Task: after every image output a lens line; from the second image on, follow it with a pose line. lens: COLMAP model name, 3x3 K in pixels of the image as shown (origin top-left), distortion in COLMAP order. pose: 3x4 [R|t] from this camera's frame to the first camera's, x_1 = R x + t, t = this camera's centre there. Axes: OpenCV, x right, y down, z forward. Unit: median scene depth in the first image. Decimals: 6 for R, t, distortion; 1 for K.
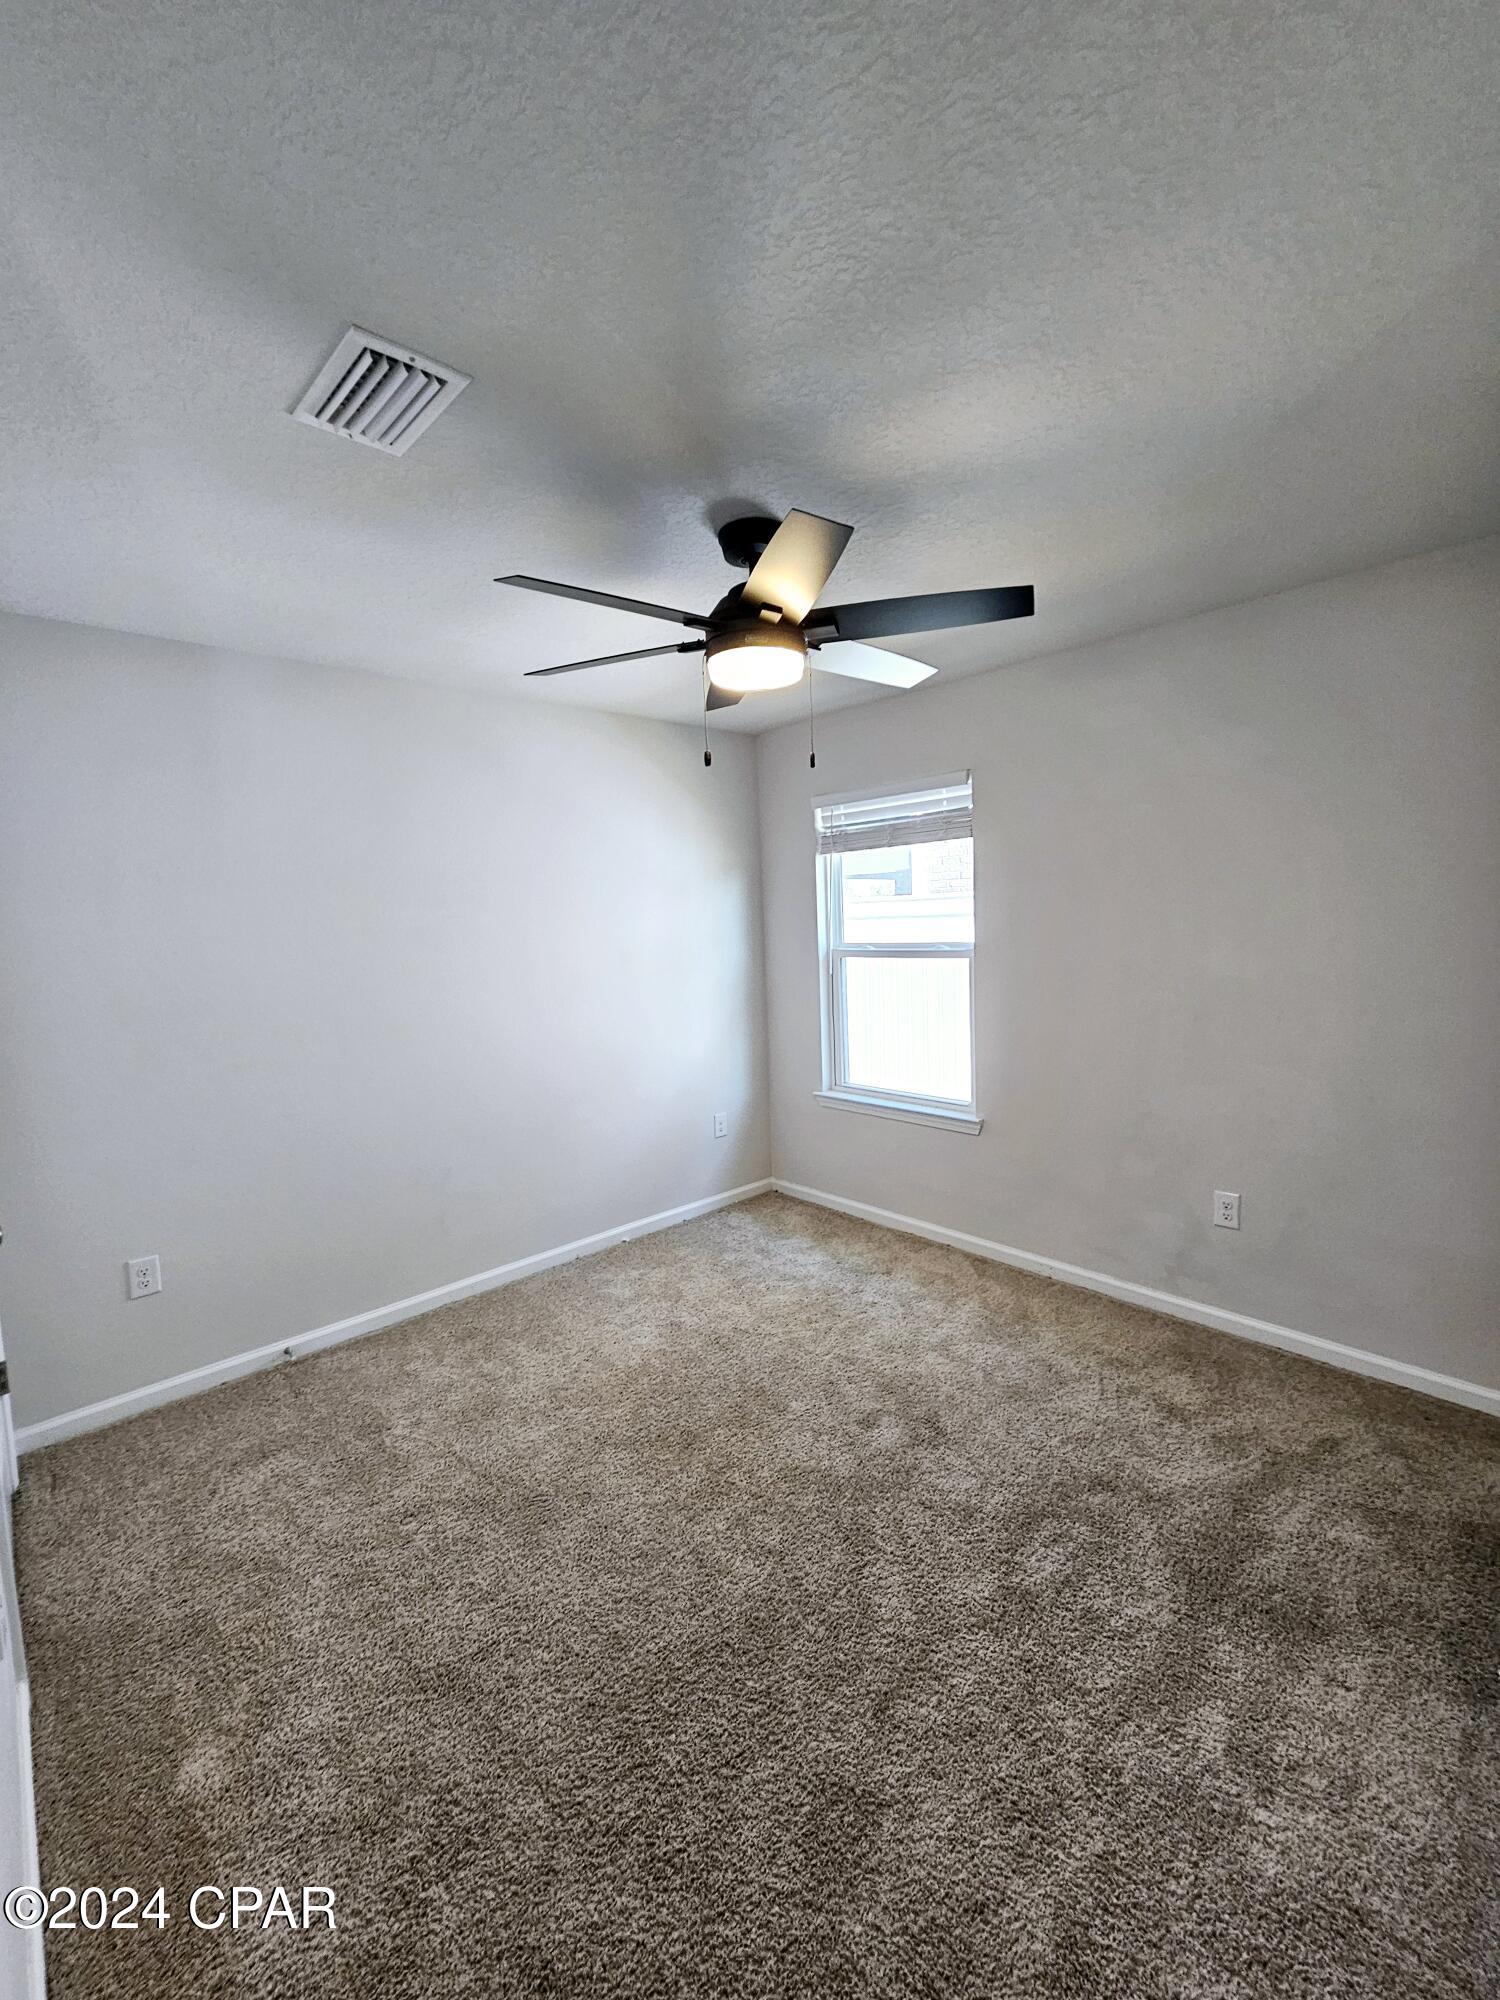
lens RADIAL K [[821.3, 0, 761.6], [0, 821.3, 996.2], [0, 0, 1]] dist [0.003164, -0.000431]
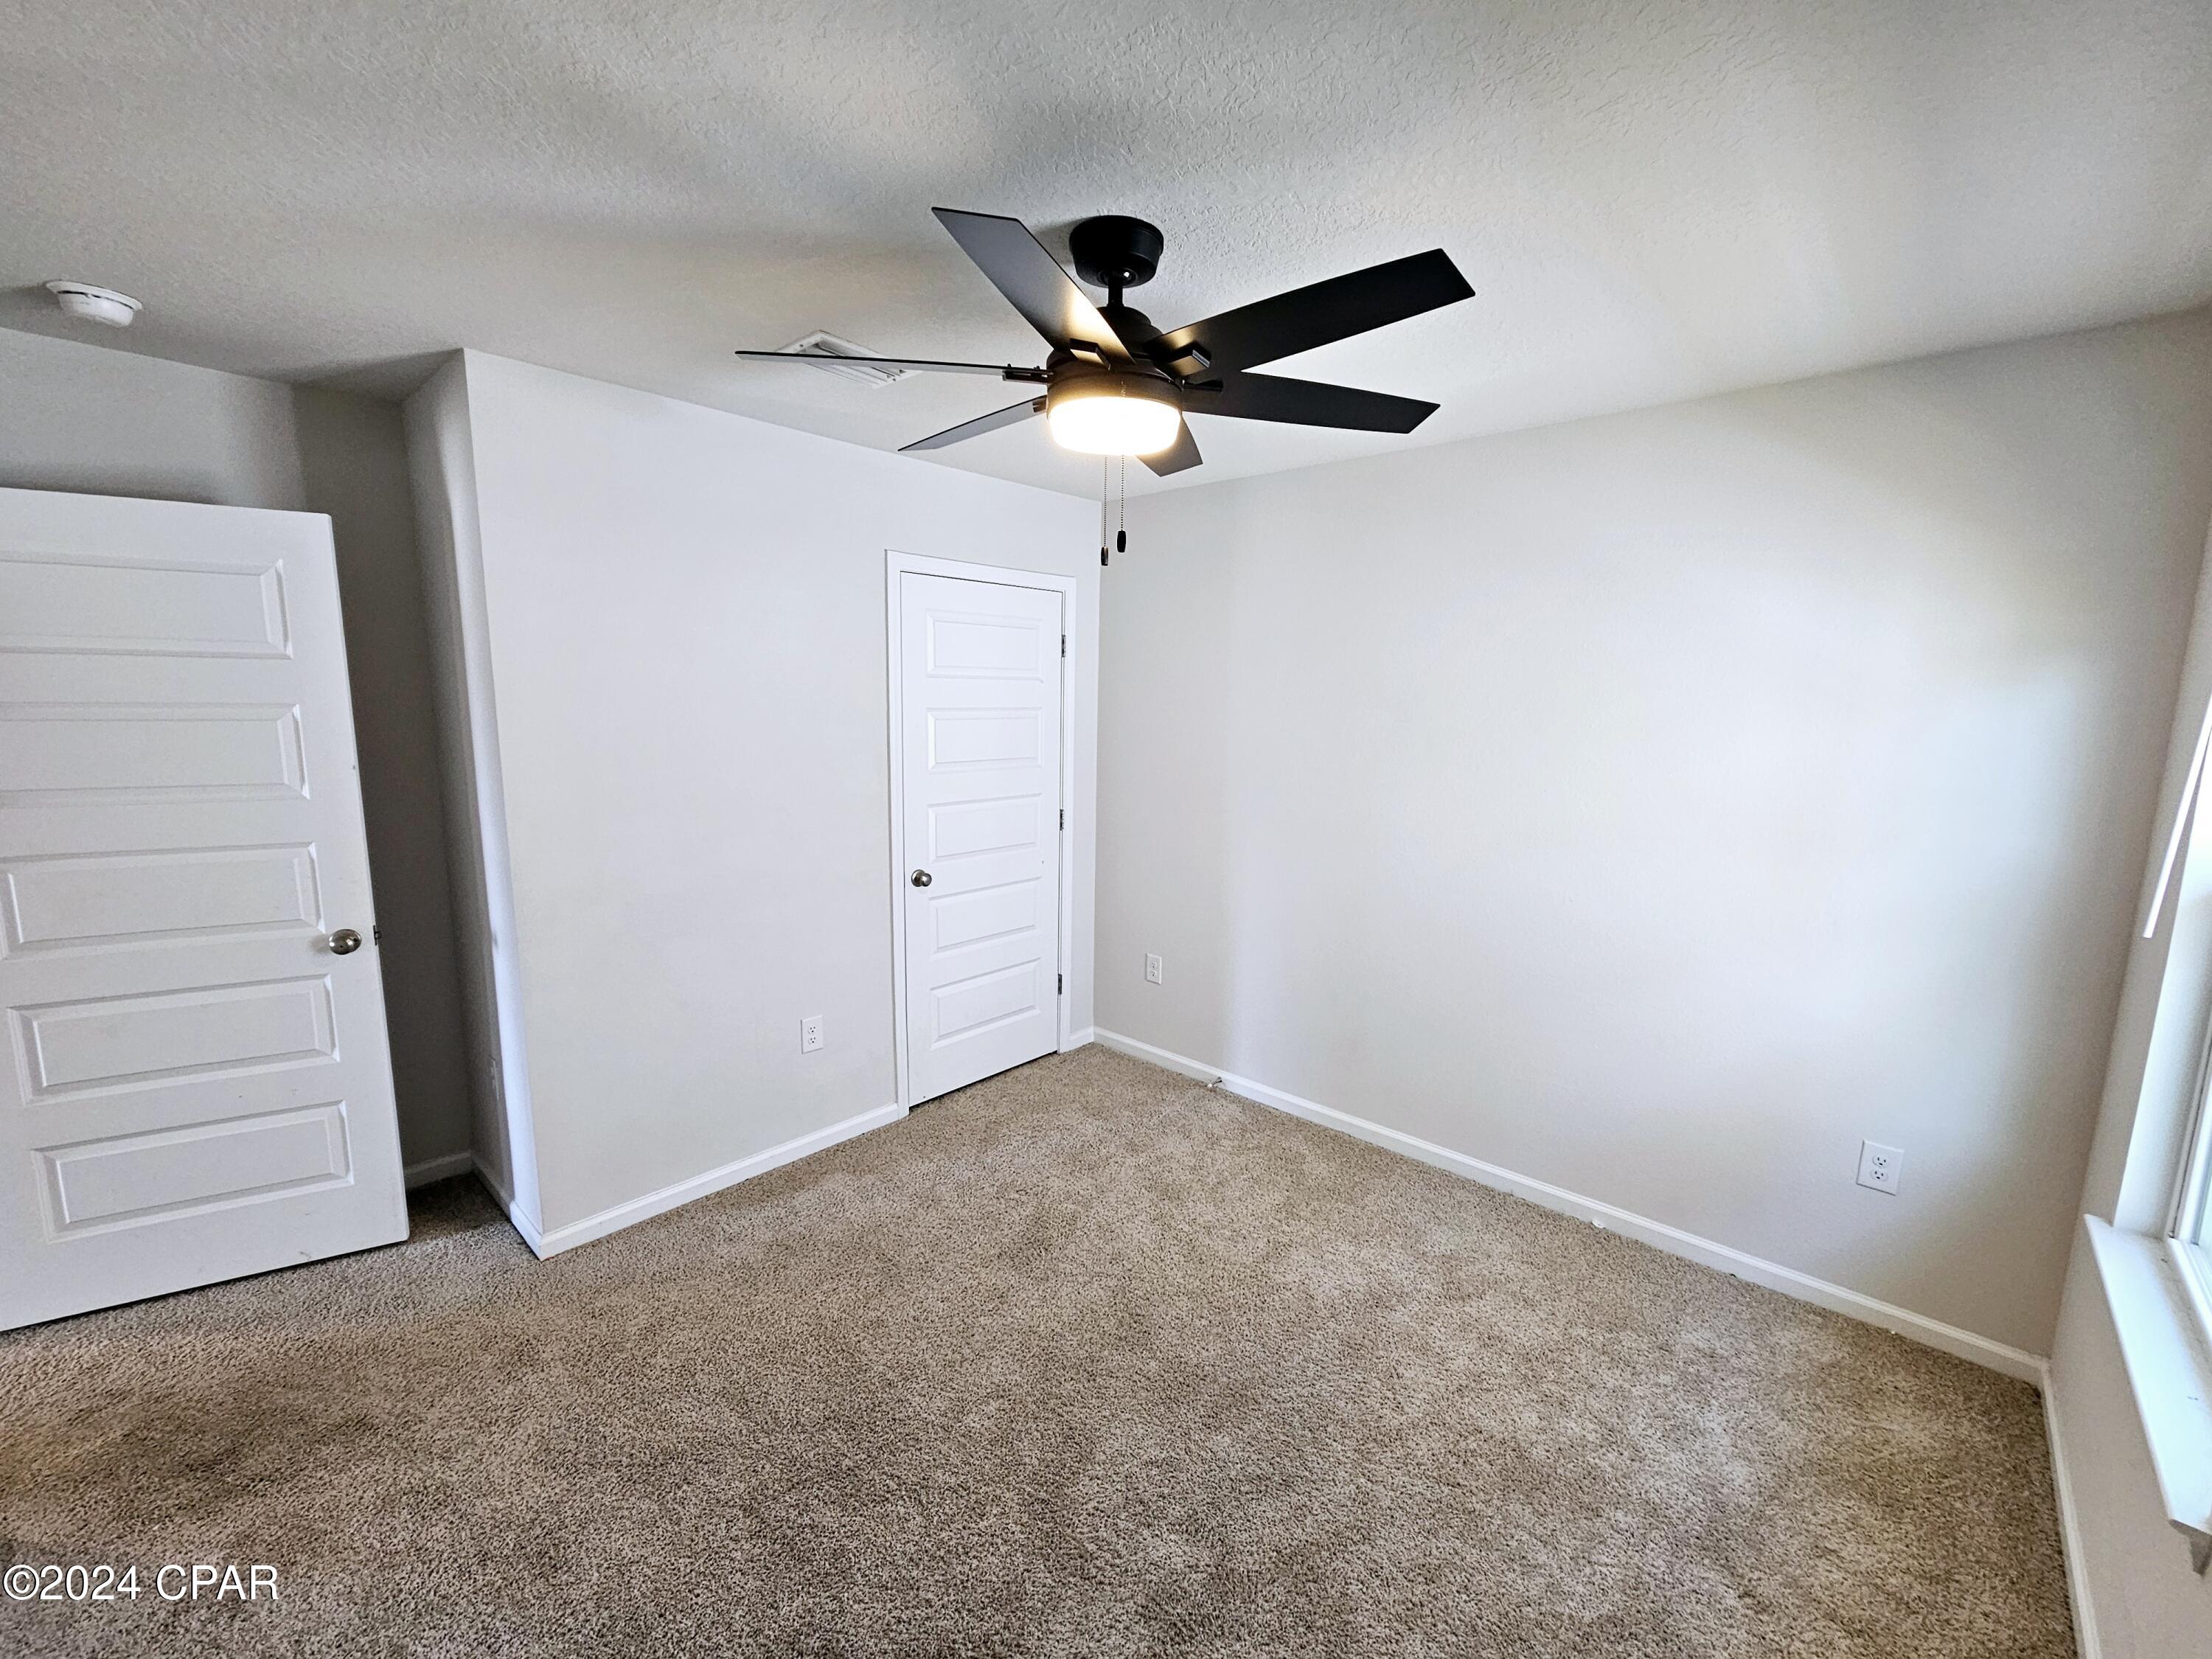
lens RADIAL K [[908.4, 0, 1107.8], [0, 908.4, 830.9], [0, 0, 1]] dist [0.003164, -0.000431]
pose [[0.065713, 0.181998, -0.981101, 0.618015], [-0.112138, 0.978344, 0.173976, -0.126354], [0.991517, 0.098586, 0.084699, 0.676300]]
